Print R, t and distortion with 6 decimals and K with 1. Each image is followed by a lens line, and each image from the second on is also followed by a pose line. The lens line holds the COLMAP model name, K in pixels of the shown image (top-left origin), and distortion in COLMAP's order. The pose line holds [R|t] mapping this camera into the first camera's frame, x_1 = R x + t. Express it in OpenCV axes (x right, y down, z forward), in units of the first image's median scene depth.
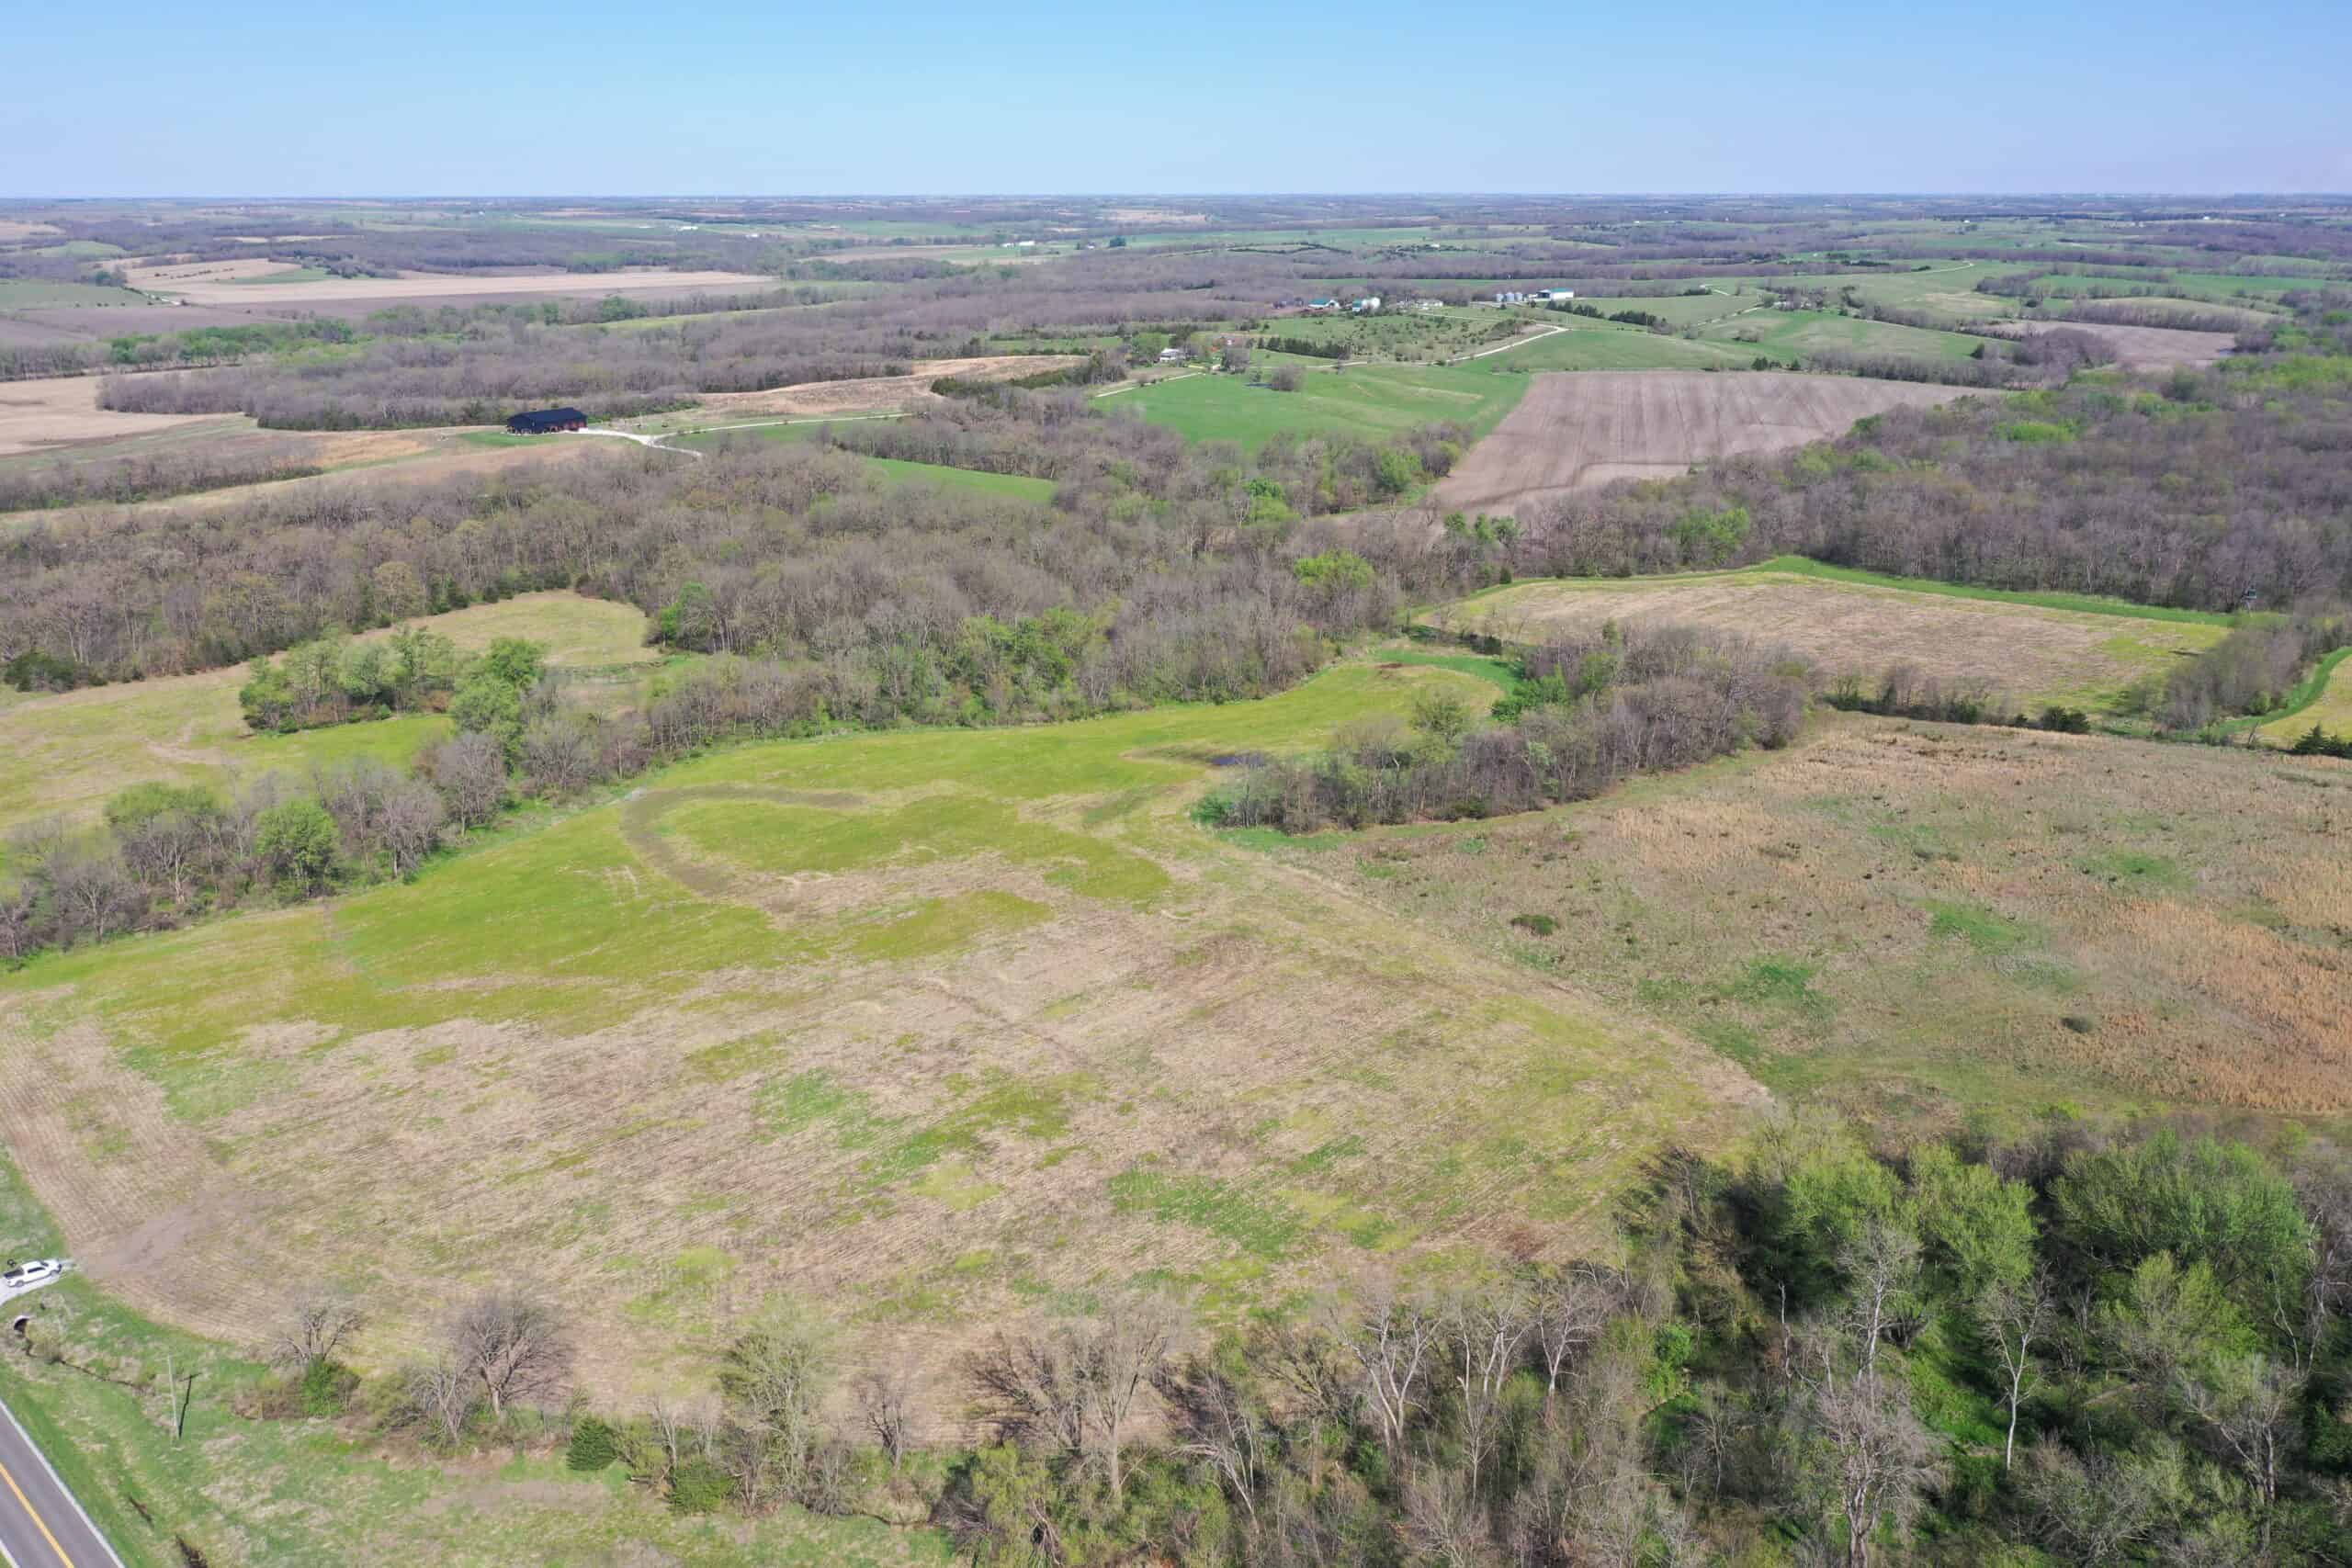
lens RADIAL K [[1857.5, 0, 1170.5], [0, 1857.5, 782.5], [0, 0, 1]] dist [-0.006584, 0.006570]
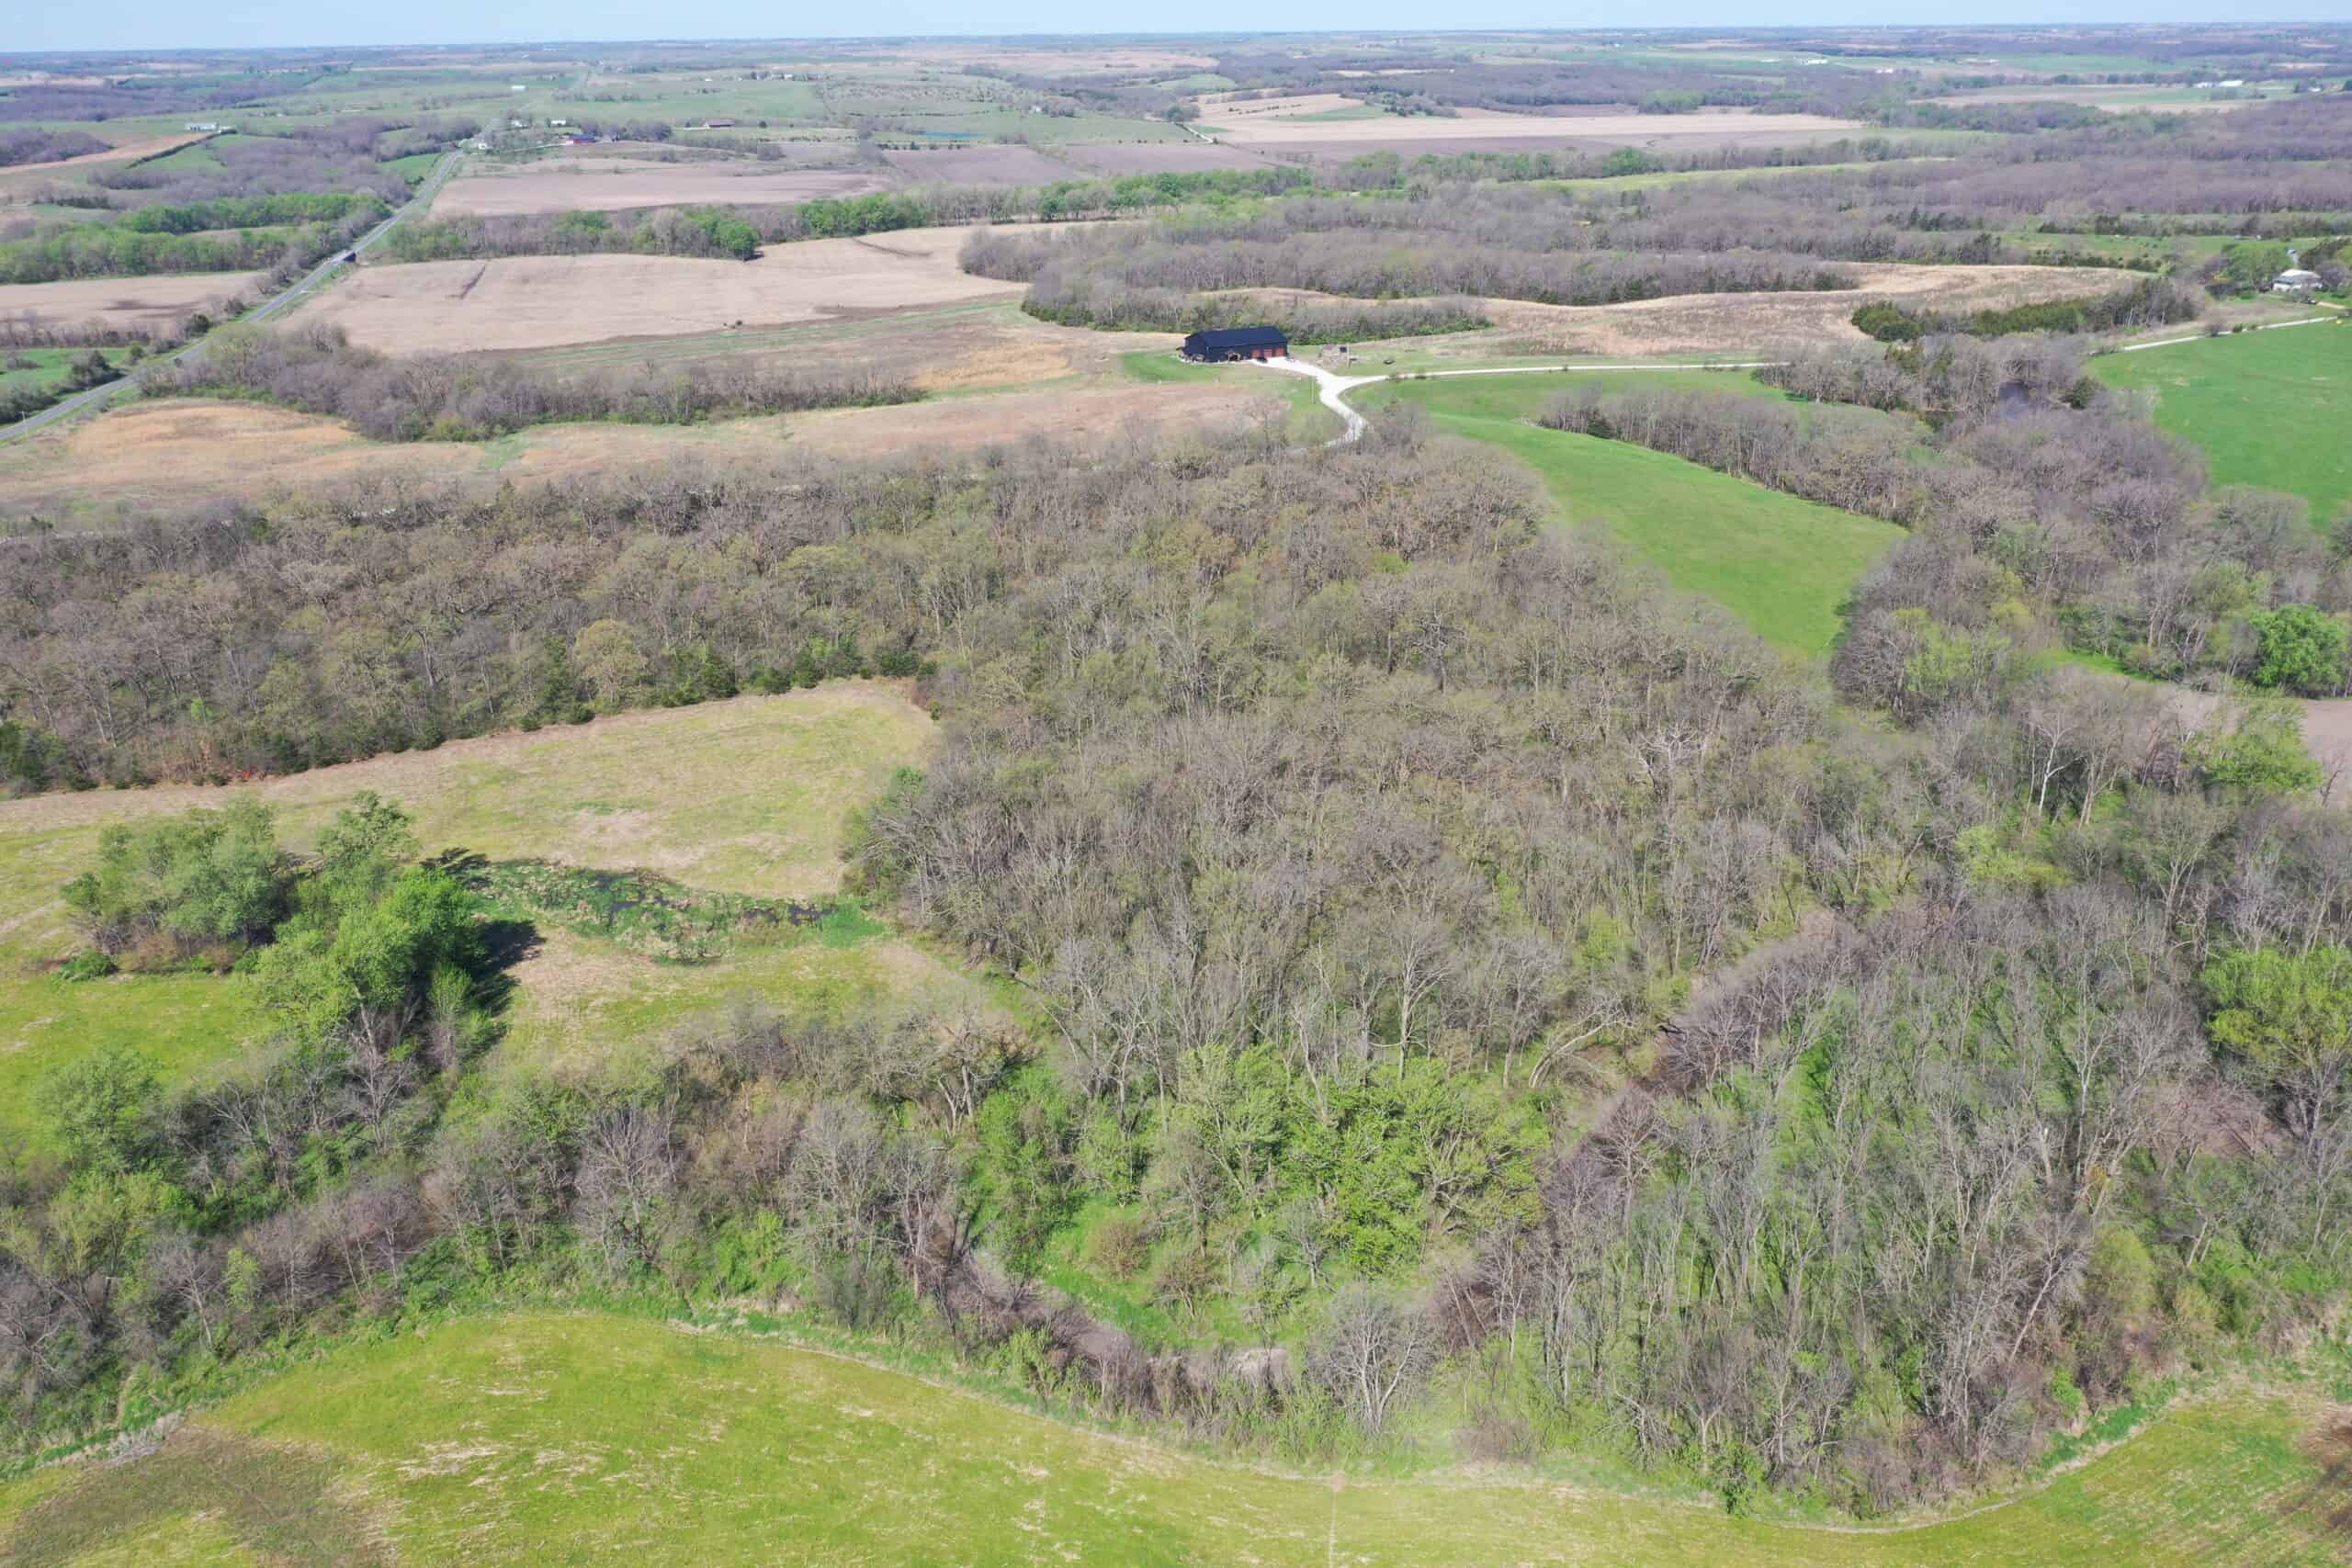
lens RADIAL K [[1865.3, 0, 1166.6], [0, 1865.3, 771.9], [0, 0, 1]] dist [-0.012055, -0.001748]
pose [[0.834395, 0.196028, -0.515129, 0.067657], [-0.156697, 0.980418, 0.119274, -0.151027], [0.528423, -0.018803, 0.848773, 0.484117]]
